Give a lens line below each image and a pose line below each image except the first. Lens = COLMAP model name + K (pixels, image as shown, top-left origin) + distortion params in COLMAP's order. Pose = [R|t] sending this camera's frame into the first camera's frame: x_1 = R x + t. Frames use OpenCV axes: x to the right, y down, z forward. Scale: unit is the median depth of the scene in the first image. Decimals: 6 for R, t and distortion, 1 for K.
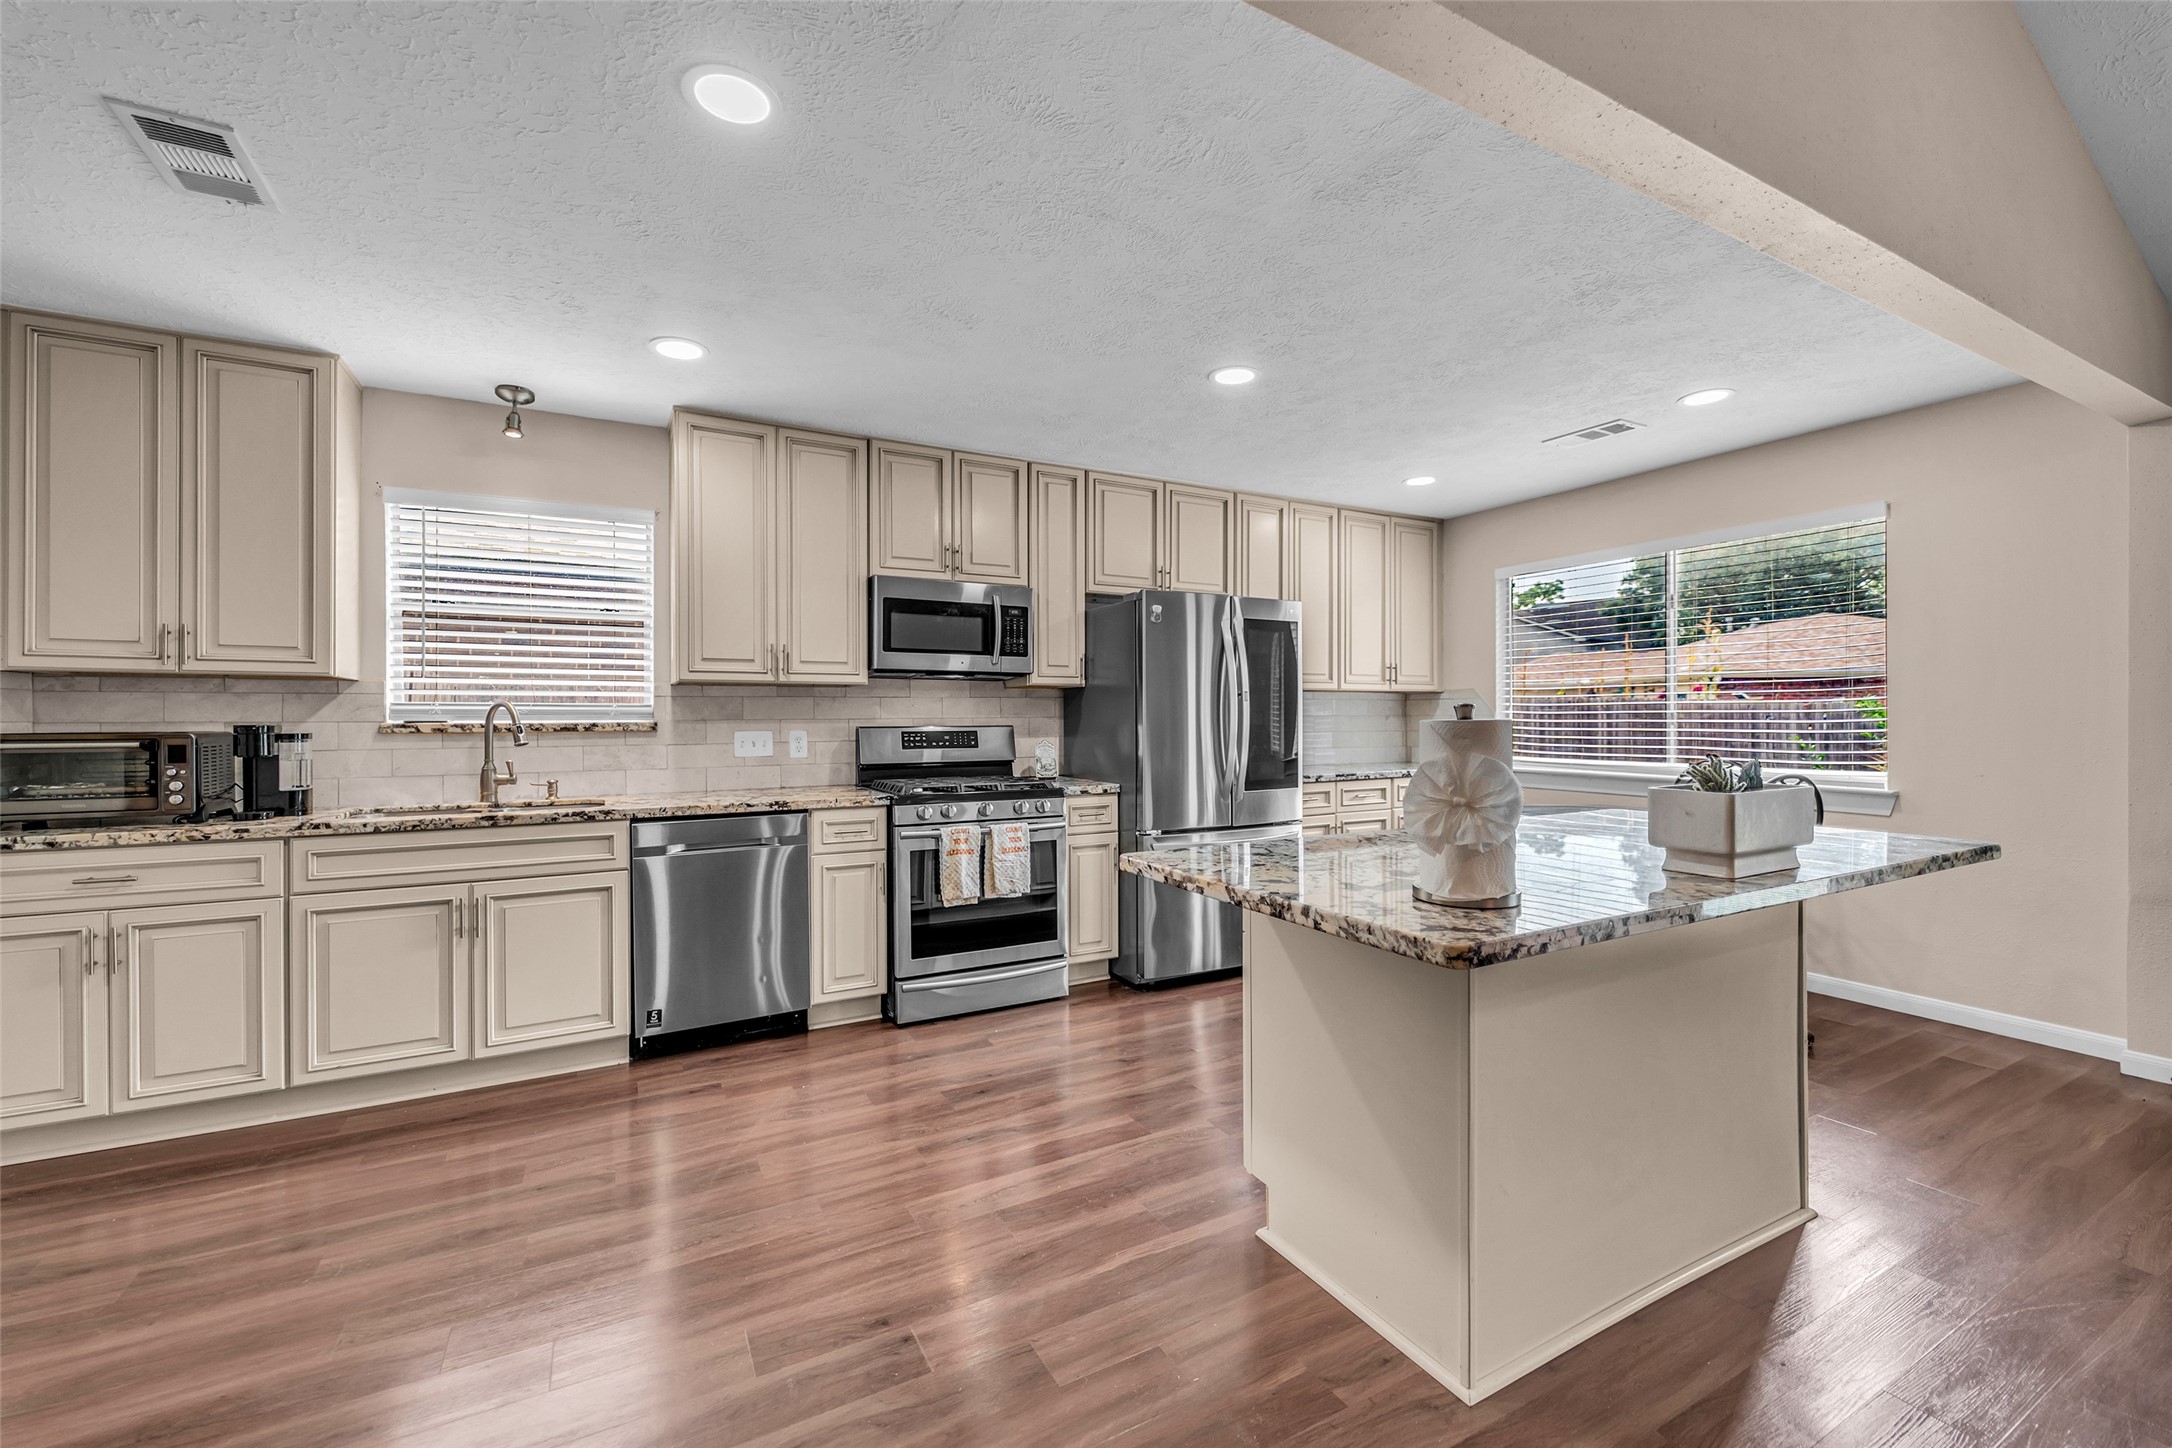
lens RADIAL K [[877.4, 0, 1078.8], [0, 877.4, 718.7], [0, 0, 1]] dist [0.000638, -0.000259]
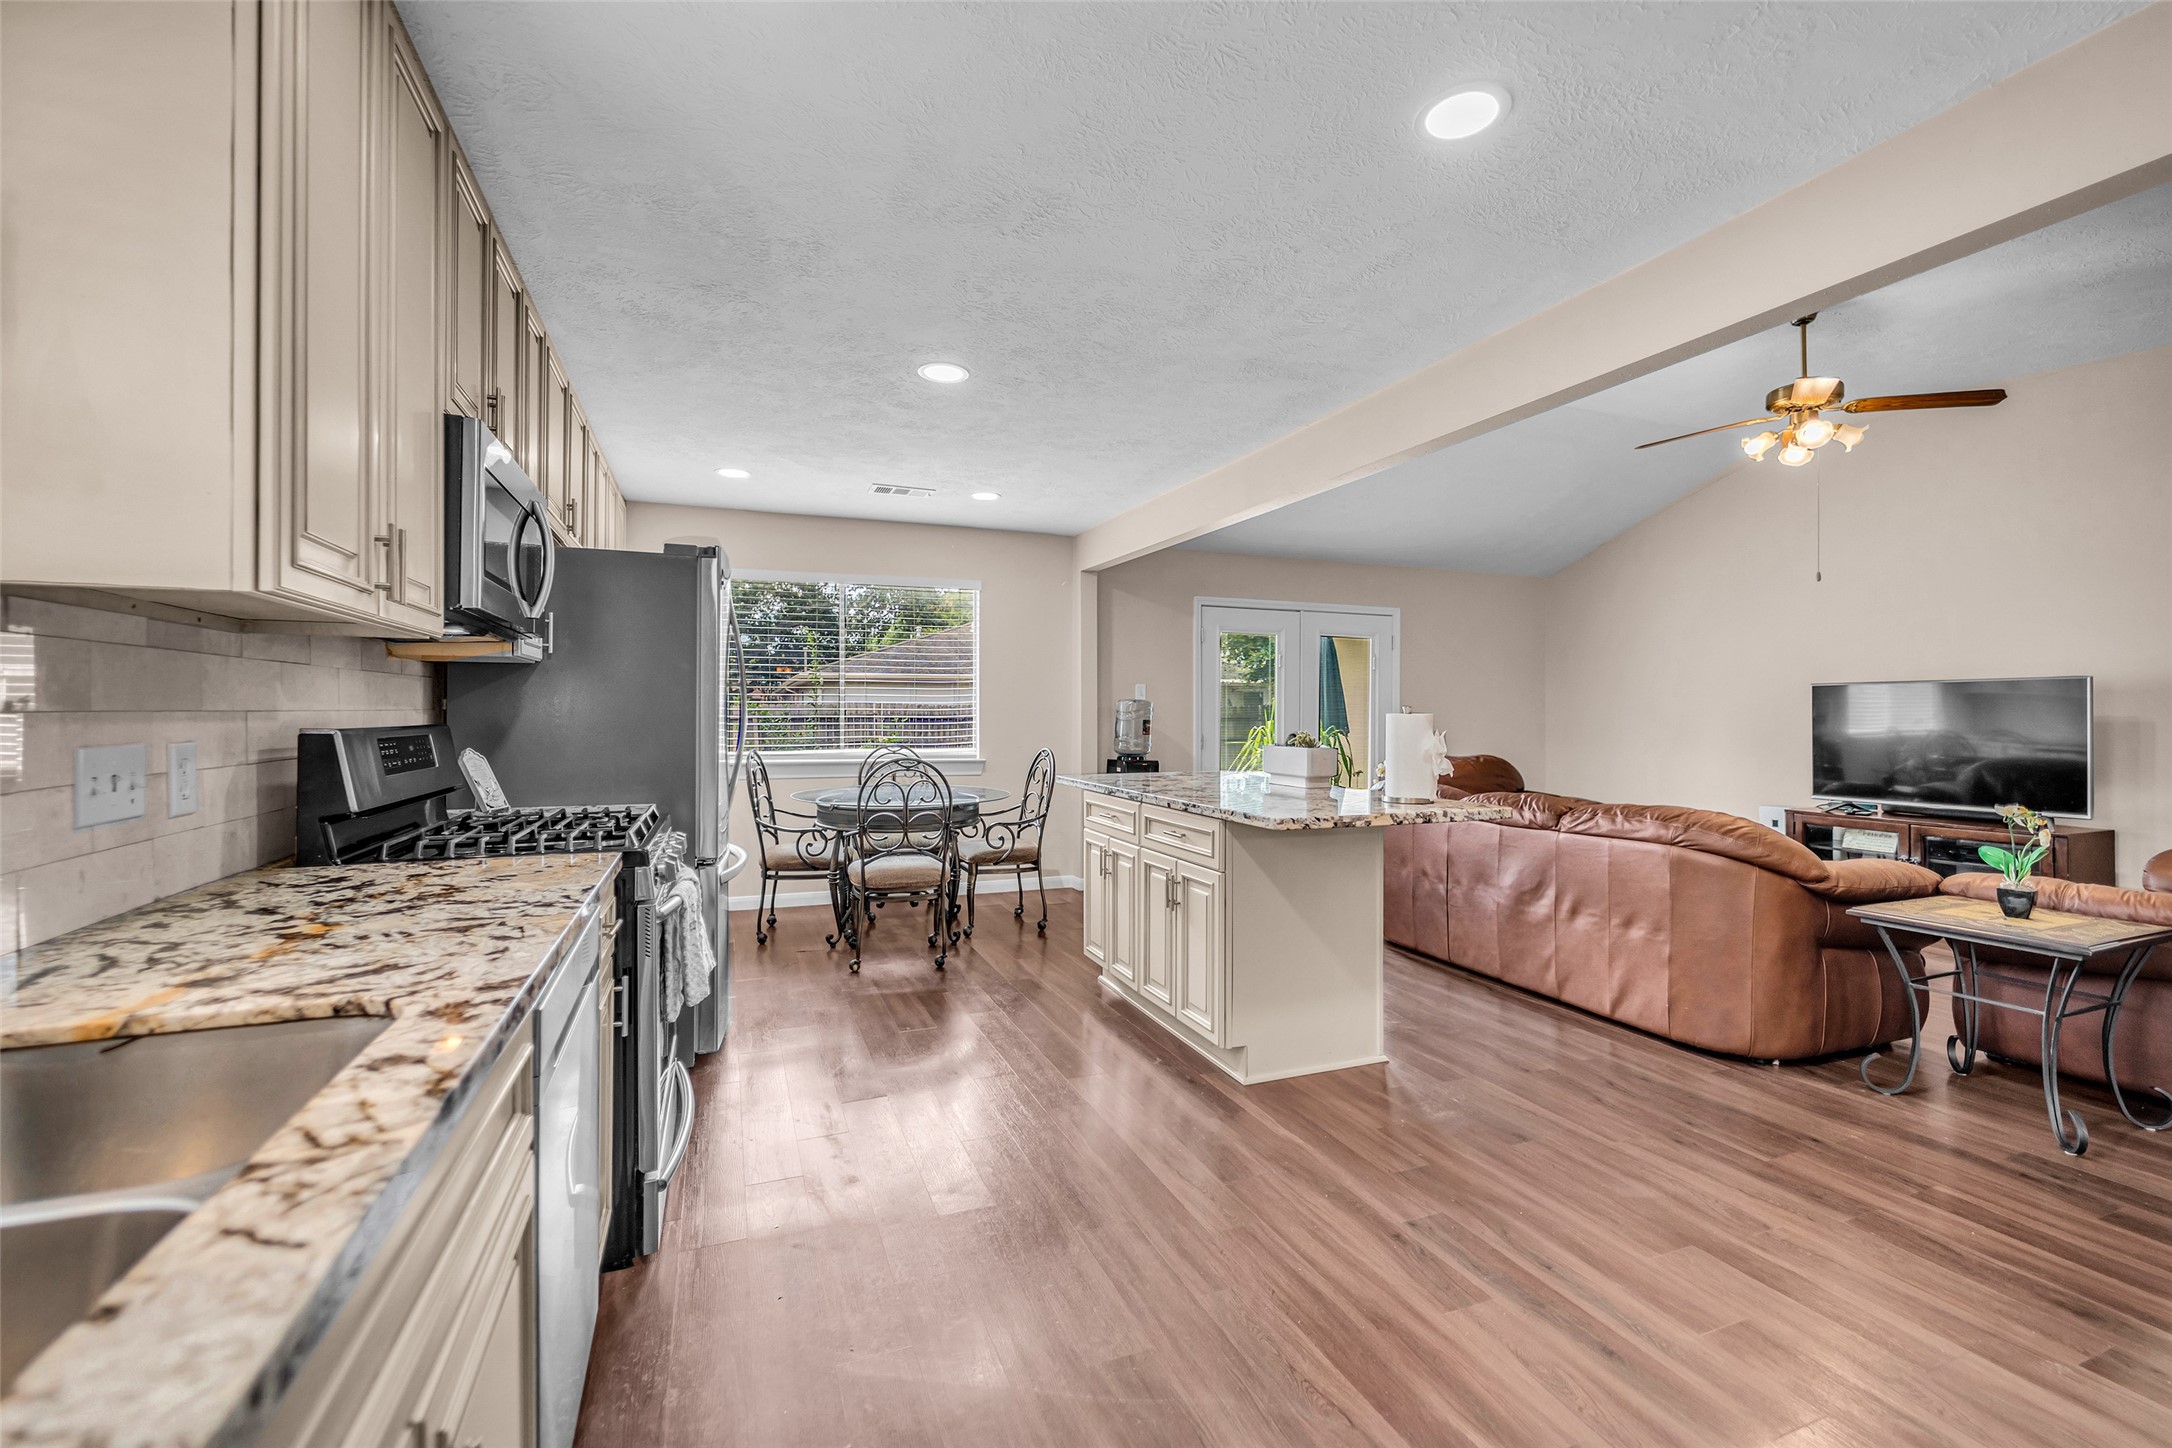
lens RADIAL K [[901.2, 0, 1075.8], [0, 901.2, 709.0], [0, 0, 1]] dist [0.001081, -0.000054]
pose [[0.119205, 0.007691, 0.992840, -0.720212], [-0.000011, 0.999970, -0.007745, 0.002741], [-0.992870, 0.000913, 0.119202, 0.631153]]
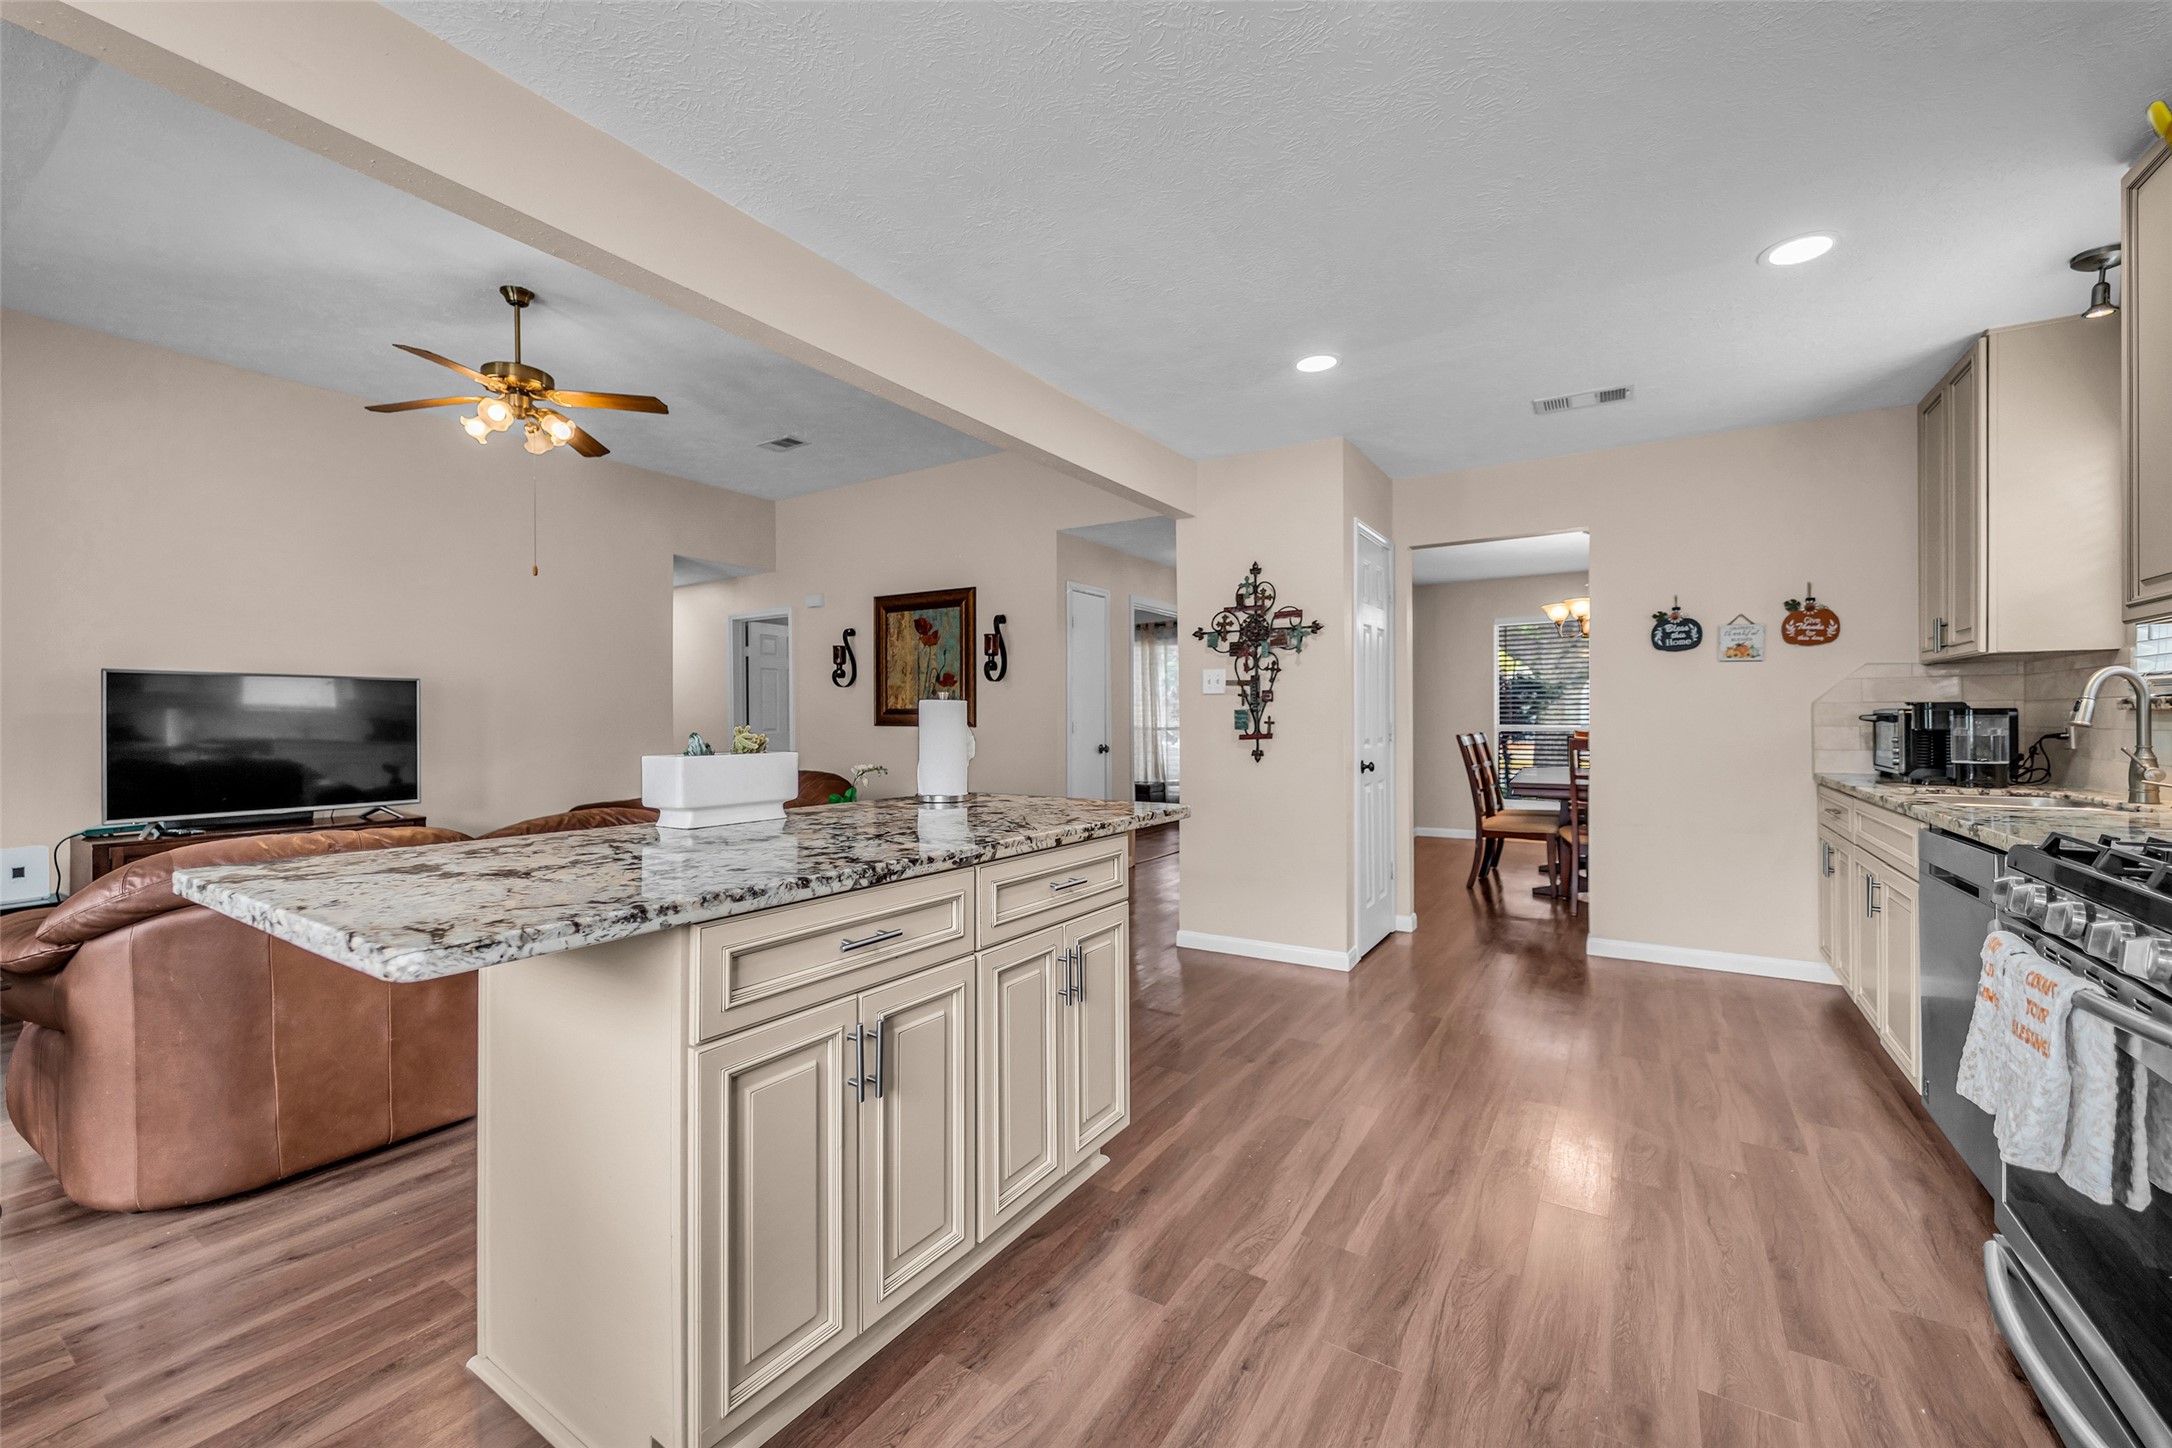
lens RADIAL K [[877.4, 0, 1078.8], [0, 877.4, 718.7], [0, 0, 1]] dist [0.000638, -0.000259]
pose [[-0.874242, 0.004992, -0.485465, 0.445560], [0.005125, 0.999986, 0.001054, 0.016345], [0.485463, -0.001567, -0.874256, 1.125752]]
